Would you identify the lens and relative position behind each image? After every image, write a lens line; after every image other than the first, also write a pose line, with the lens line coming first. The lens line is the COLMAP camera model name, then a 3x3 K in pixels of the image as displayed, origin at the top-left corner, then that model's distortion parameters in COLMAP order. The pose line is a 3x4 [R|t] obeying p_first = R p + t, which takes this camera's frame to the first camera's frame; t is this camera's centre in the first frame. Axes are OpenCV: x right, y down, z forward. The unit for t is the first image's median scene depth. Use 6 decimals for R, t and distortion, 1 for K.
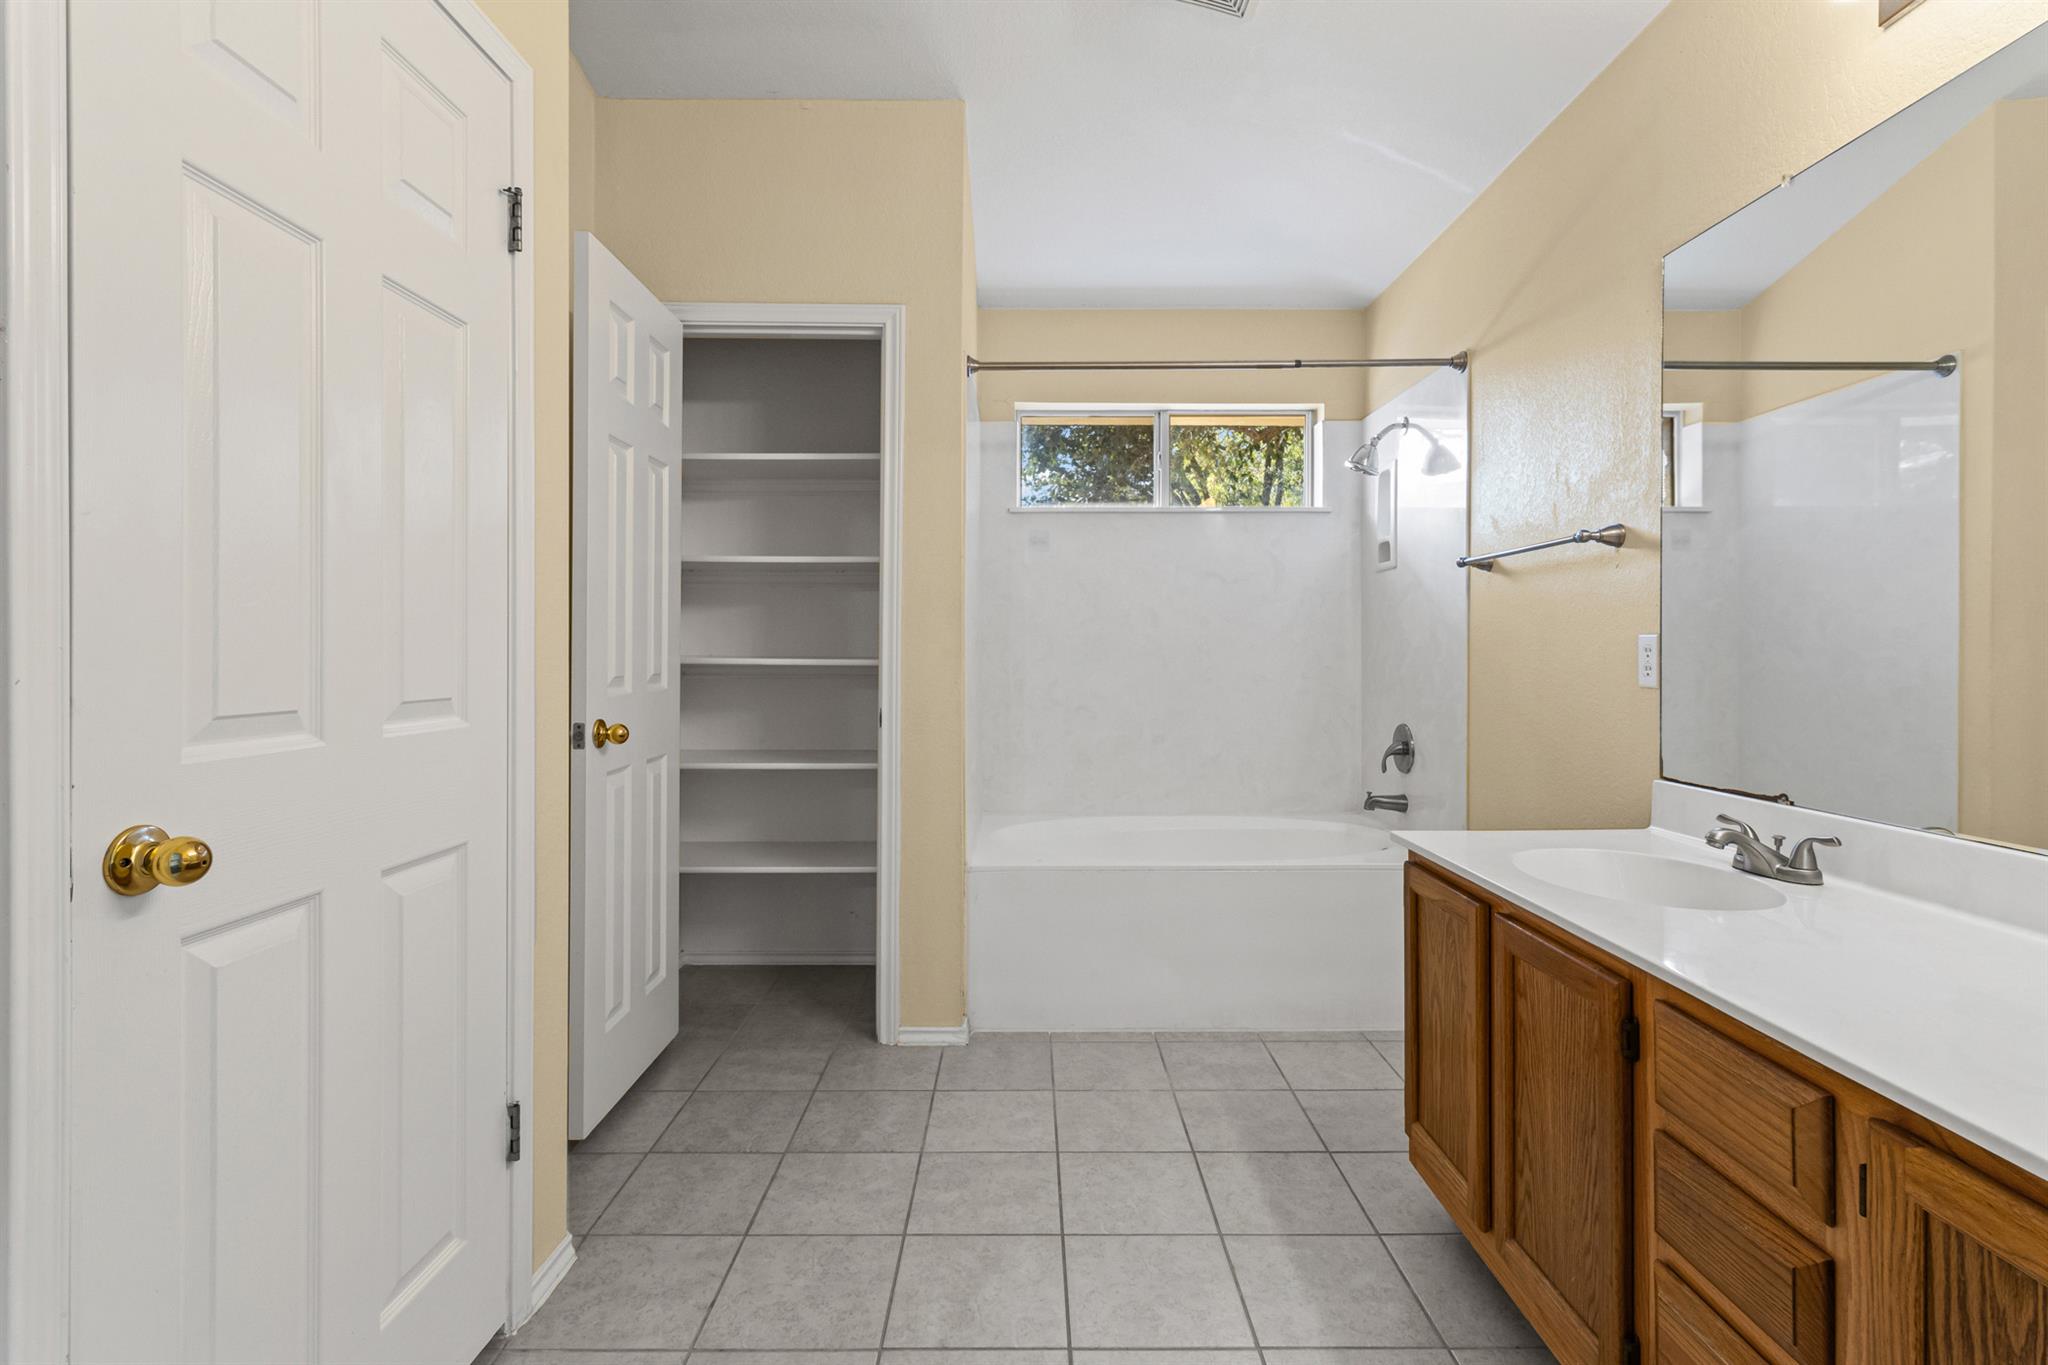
lens RADIAL K [[947.8, 0, 1062.7], [0, 947.8, 645.7], [0, 0, 1]] dist [-0.001392, 0.001599]
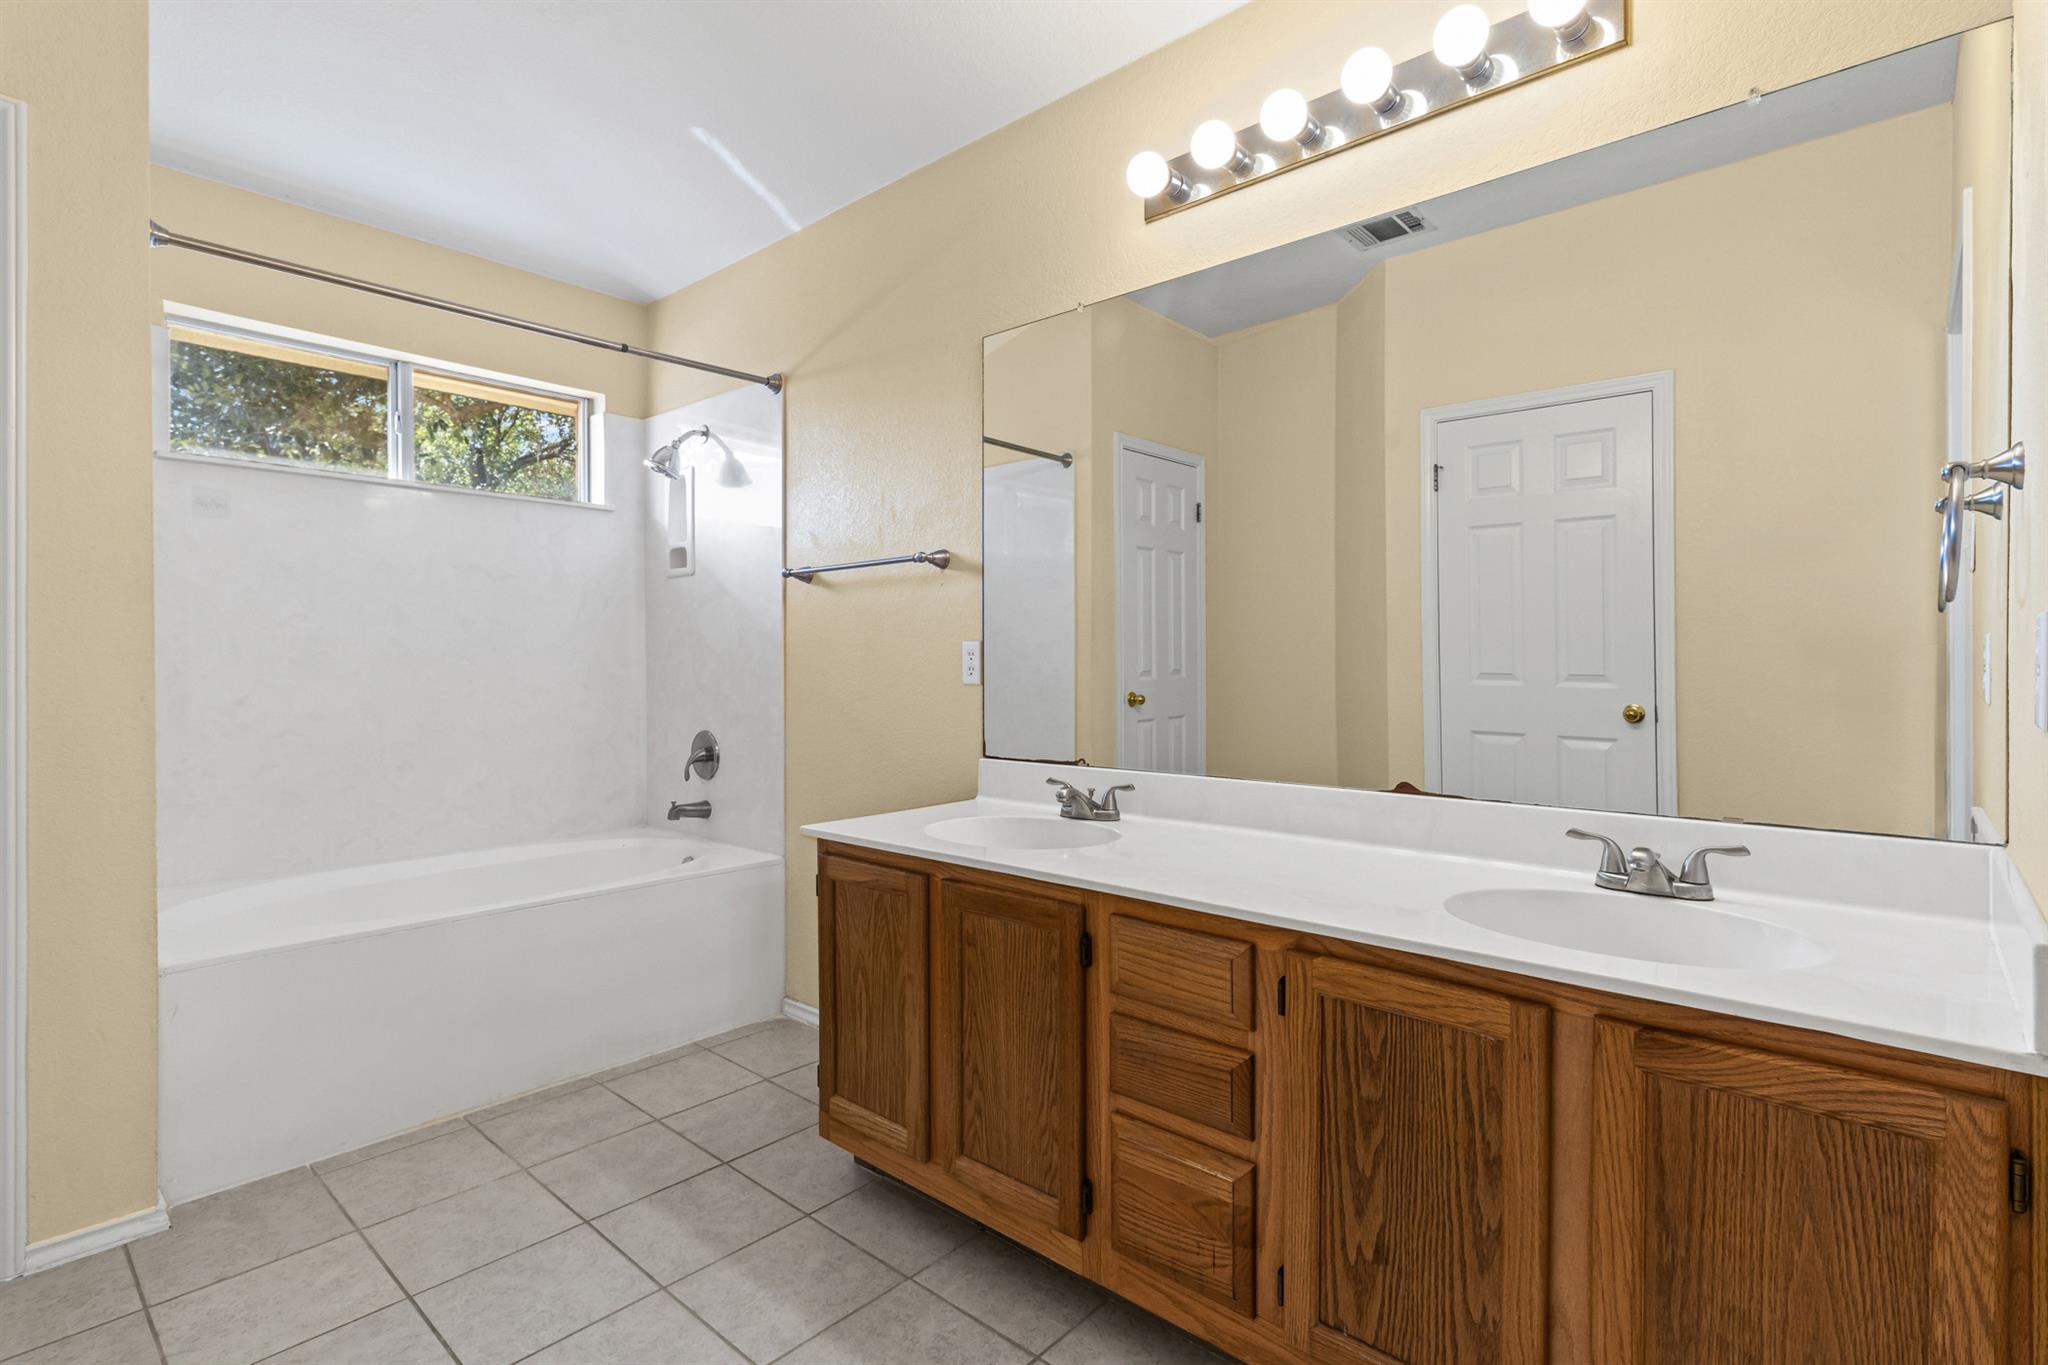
lens RADIAL K [[947.8, 0, 1012.3], [0, 947.8, 668.6], [0, 0, 1]] dist [-0.001392, 0.001599]
pose [[0.683747, -0.002139, 0.729716, -0.231673], [-0.002698, 0.999981, 0.005459, 0.015636], [-0.729714, -0.005702, 0.683729, 0.114620]]
